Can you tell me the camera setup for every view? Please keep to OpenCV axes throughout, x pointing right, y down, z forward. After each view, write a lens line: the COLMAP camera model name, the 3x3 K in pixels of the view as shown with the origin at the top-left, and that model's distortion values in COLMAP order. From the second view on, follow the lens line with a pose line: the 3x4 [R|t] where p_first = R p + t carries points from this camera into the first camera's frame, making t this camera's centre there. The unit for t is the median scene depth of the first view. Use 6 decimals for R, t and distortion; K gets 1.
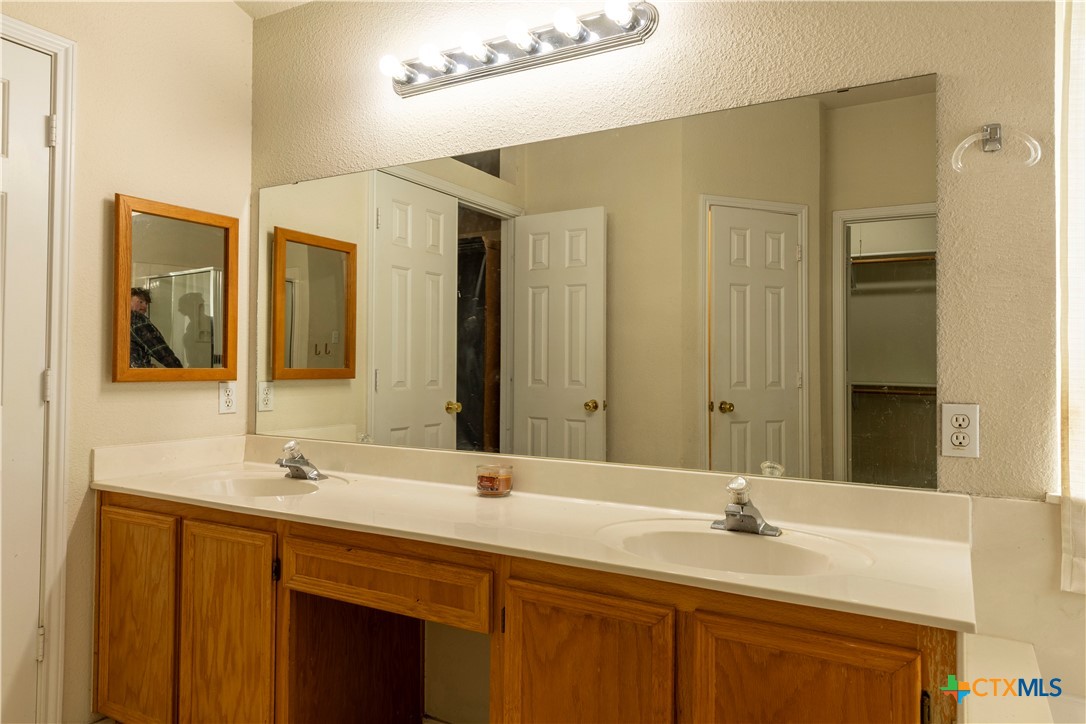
lens RADIAL K [[715.9, 0, 545.0], [0, 715.9, 363.6], [0, 0, 1]] dist [0.005293, -0.006522]
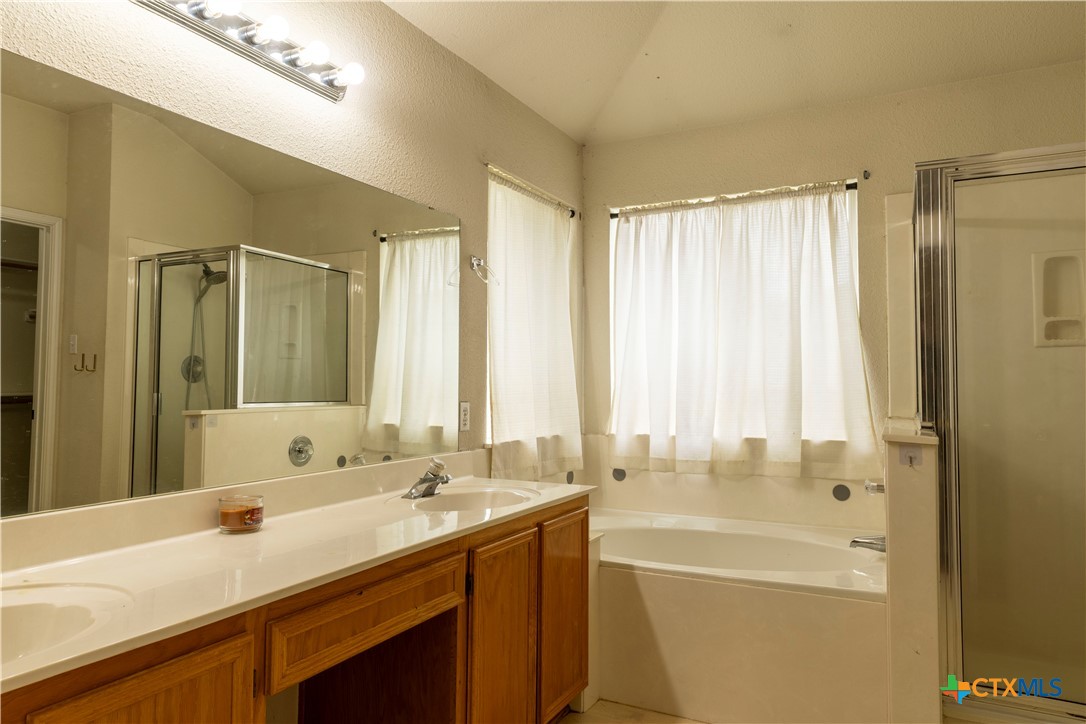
lens RADIAL K [[715.9, 0, 544.8], [0, 715.9, 359.7], [0, 0, 1]] dist [0.005293, -0.006522]
pose [[-0.042959, 0.020369, 0.998869, -1.189190], [-0.010532, 0.999727, -0.020840, -0.014913], [-0.999021, -0.011415, -0.042733, 0.819435]]
